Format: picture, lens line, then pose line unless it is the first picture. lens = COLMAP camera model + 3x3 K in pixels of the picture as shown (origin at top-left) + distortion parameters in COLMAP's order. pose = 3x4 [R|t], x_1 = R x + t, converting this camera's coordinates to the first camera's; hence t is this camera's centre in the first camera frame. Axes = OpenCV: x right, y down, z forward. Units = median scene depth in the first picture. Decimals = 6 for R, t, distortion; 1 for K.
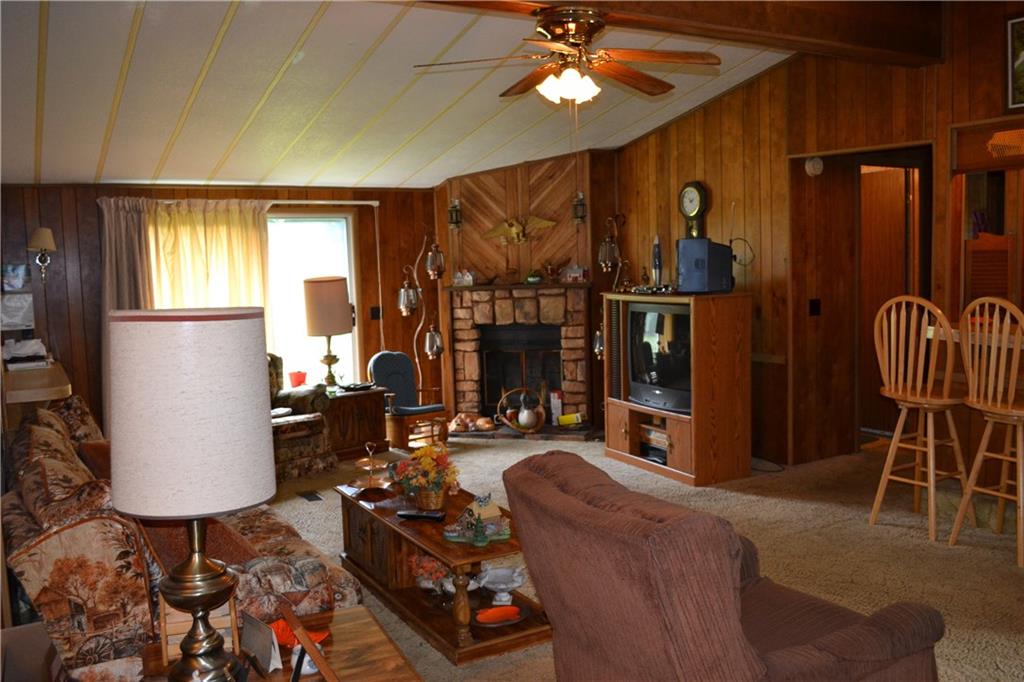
lens RADIAL K [[881.6, 0, 508.7], [0, 881.6, 343.7], [0, 0, 1]] dist [-0.042666, -0.003760]
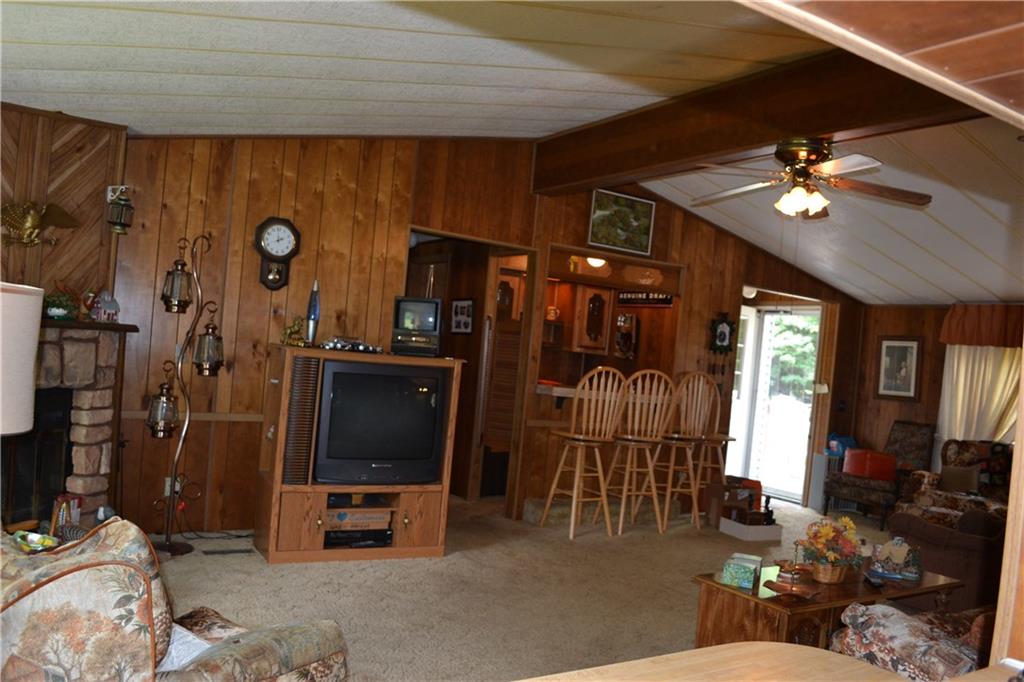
lens RADIAL K [[826.1, 0, 511.2], [0, 826.1, 341.8], [0, 0, 1]] dist [-0.079186, 0.007435]
pose [[-0.037511, 0.028602, 0.998887, -0.526498], [0.009021, 0.999559, -0.028283, -0.035302], [-0.999255, 0.007950, -0.037752, 0.722238]]
